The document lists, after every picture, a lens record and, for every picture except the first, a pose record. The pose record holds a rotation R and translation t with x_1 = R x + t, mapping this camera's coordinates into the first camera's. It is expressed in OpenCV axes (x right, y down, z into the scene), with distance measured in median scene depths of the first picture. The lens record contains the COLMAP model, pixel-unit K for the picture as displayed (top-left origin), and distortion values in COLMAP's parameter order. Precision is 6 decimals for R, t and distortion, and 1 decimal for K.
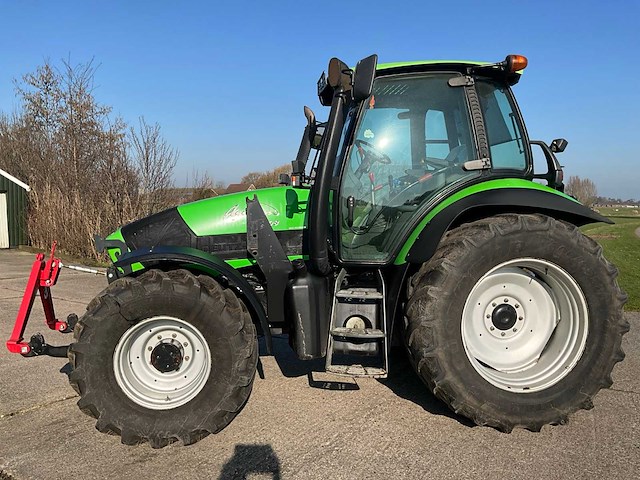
lens RADIAL K [[523.0, 0, 320.0], [0, 523.0, 240.0], [0, 0, 1]] dist [0.098152, -0.183053]
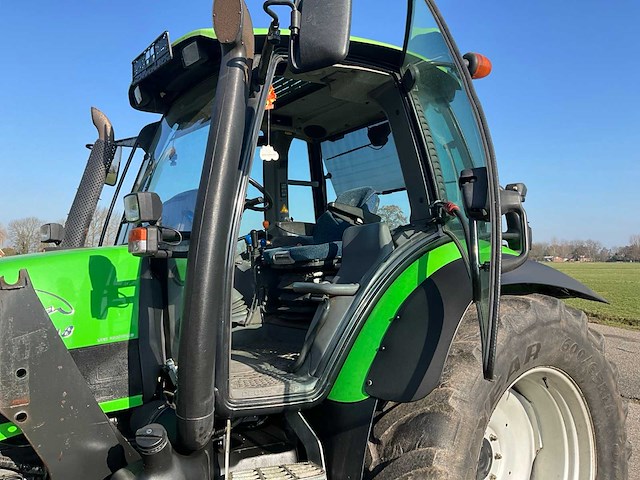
lens RADIAL K [[532.9, 0, 320.0], [0, 532.9, 240.0], [0, 0, 1]] dist [-0.006775, -0.005437]
pose [[0.875602, 0.006495, 0.482990, -0.123169], [0.044672, 0.994536, -0.094358, -0.062025], [-0.480963, 0.104196, 0.870527, 0.529547]]
